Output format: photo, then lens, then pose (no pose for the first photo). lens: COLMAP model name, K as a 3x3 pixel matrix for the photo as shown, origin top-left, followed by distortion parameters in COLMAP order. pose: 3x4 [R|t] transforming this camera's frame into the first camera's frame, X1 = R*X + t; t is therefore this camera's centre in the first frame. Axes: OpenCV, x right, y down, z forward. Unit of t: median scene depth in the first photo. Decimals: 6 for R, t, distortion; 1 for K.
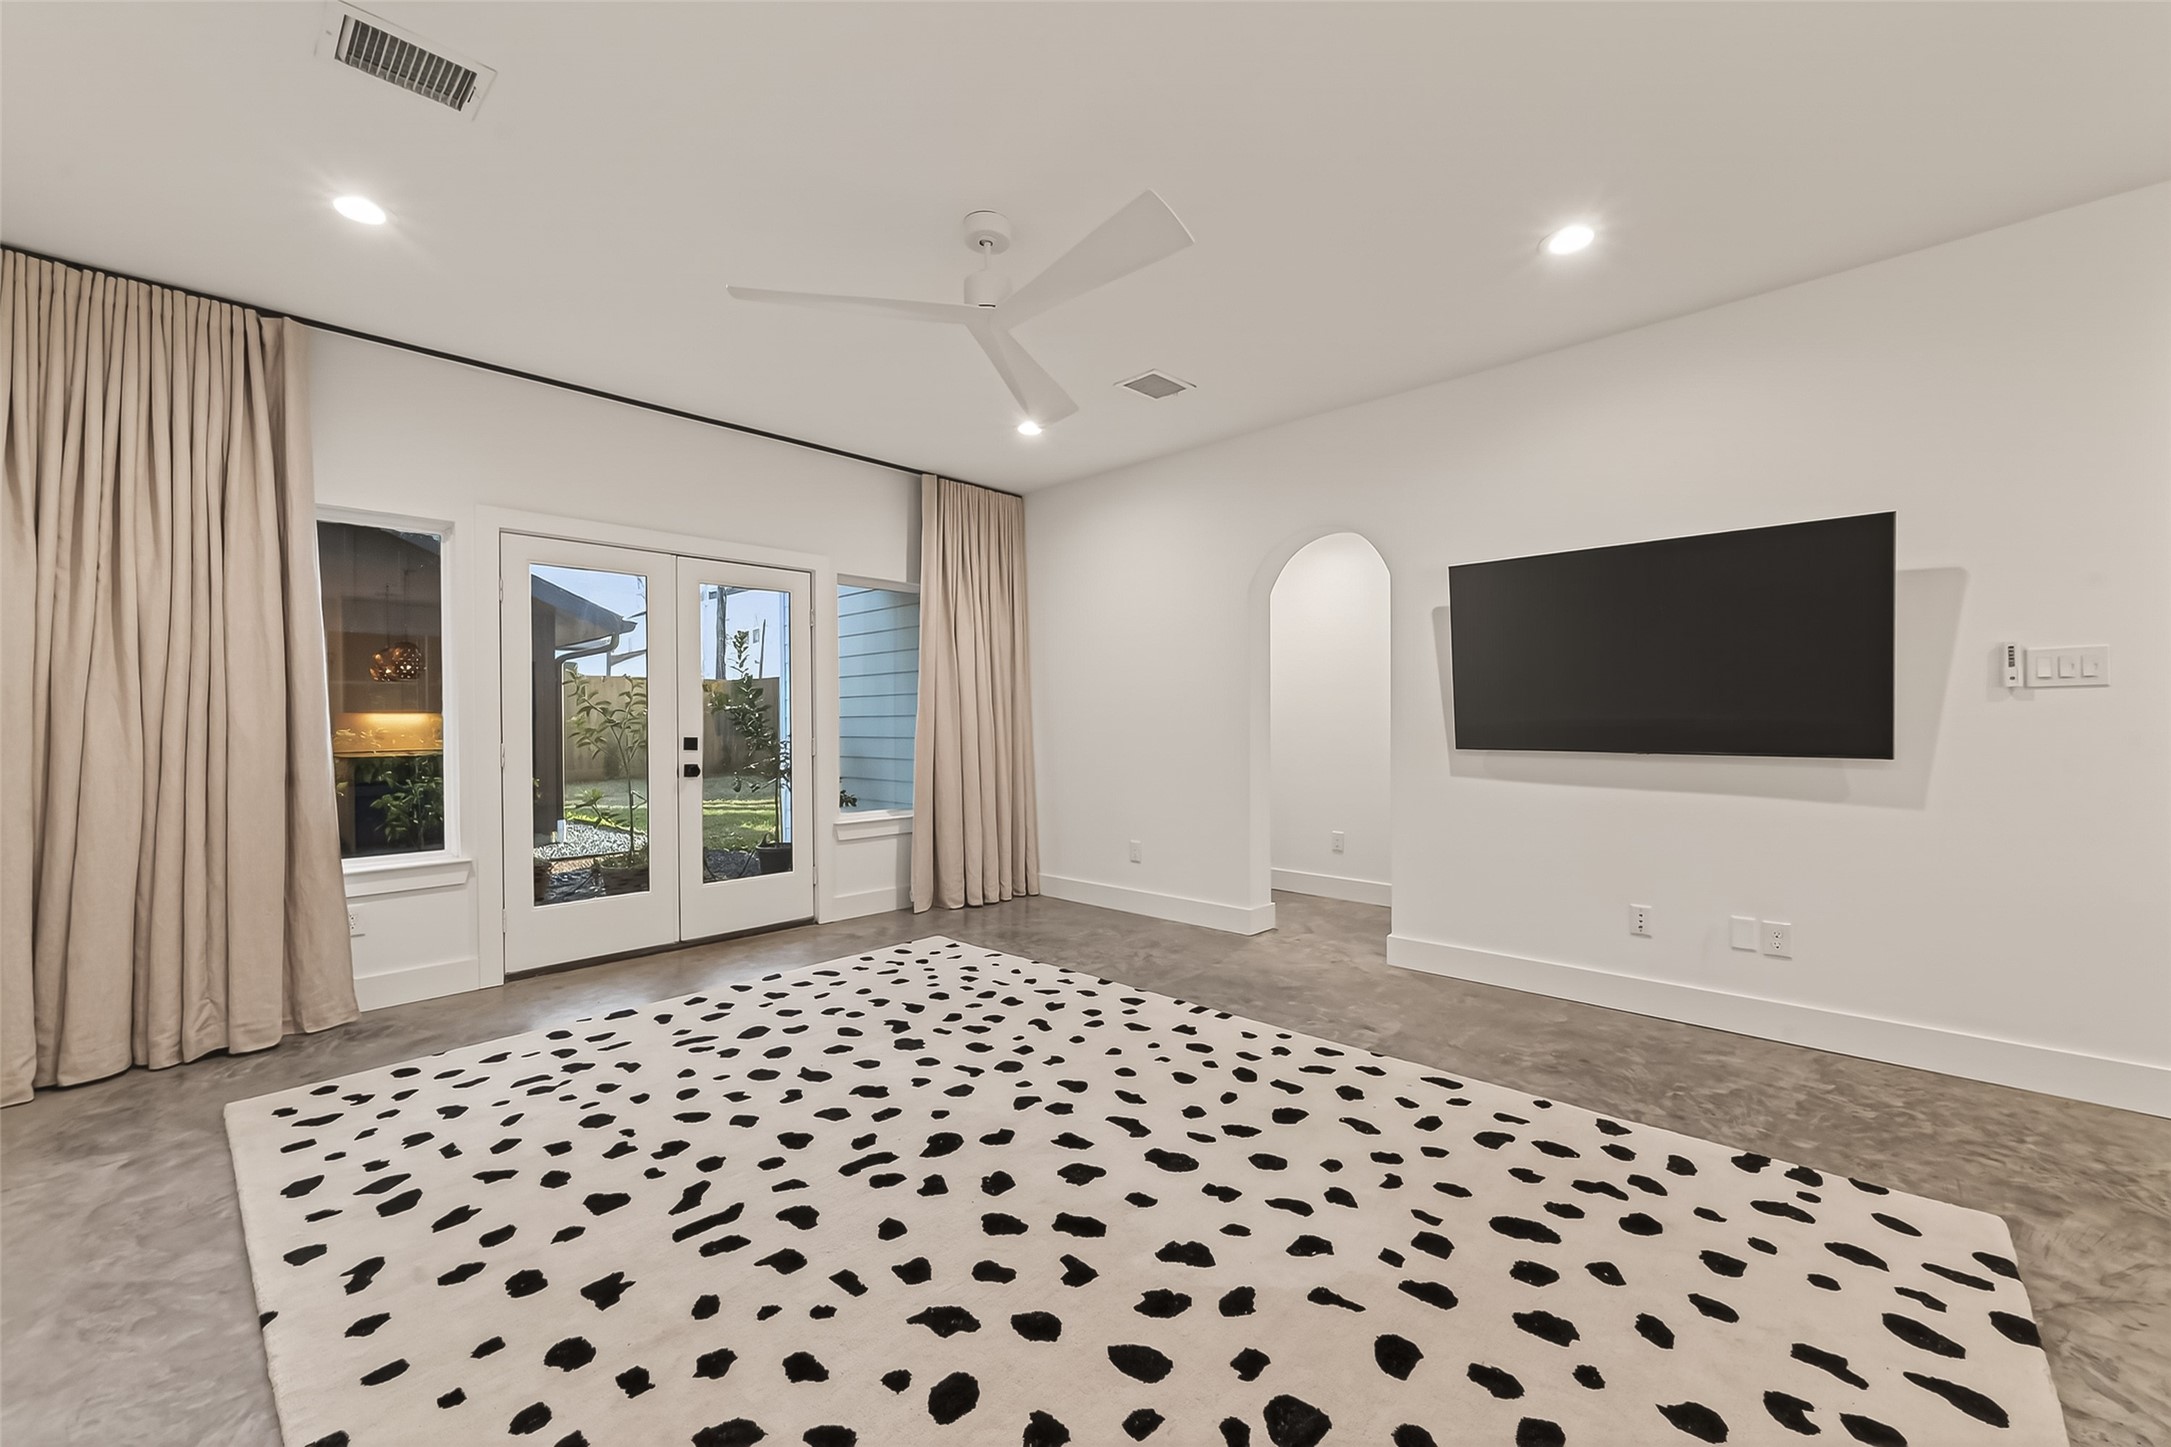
lens RADIAL K [[866.3, 0, 1081.2], [0, 866.3, 721.8], [0, 0, 1]] dist [0.003640, 0.001336]
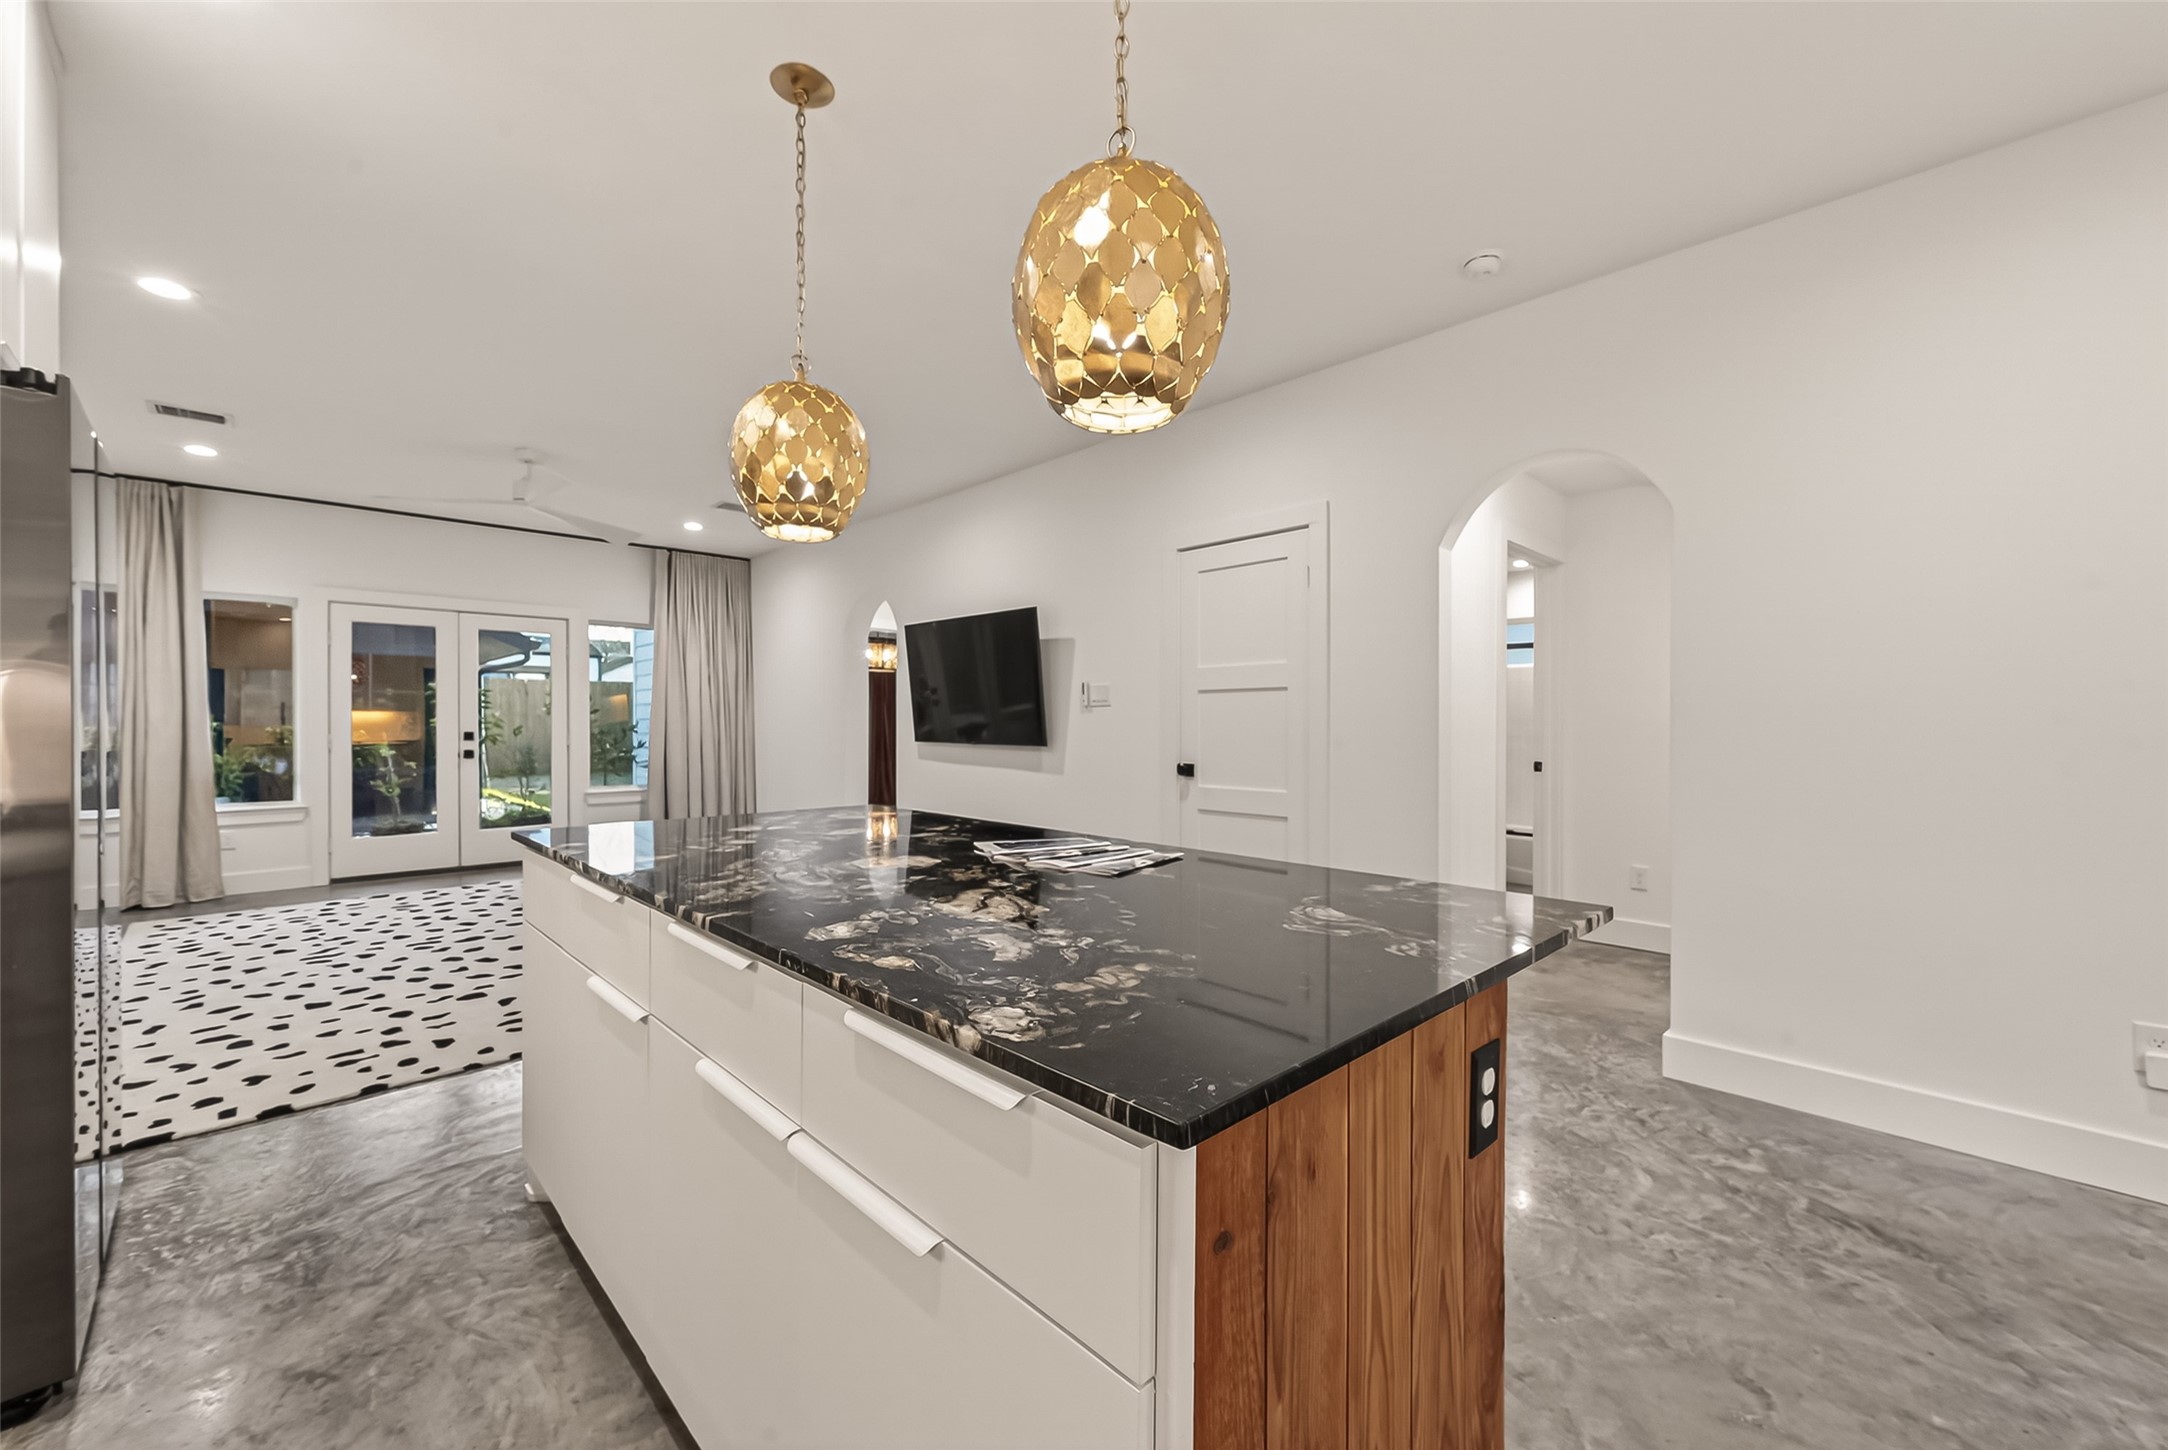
lens RADIAL K [[903.9, 0, 1113.1], [0, 903.9, 720.4], [0, 0, 1]] dist [0.001485, -0.001436]
pose [[0.999107, 0.006837, -0.041702, 1.087111], [-0.007148, 0.999948, -0.007312, 0.001702], [0.041650, 0.007604, 0.999103, -0.769203]]
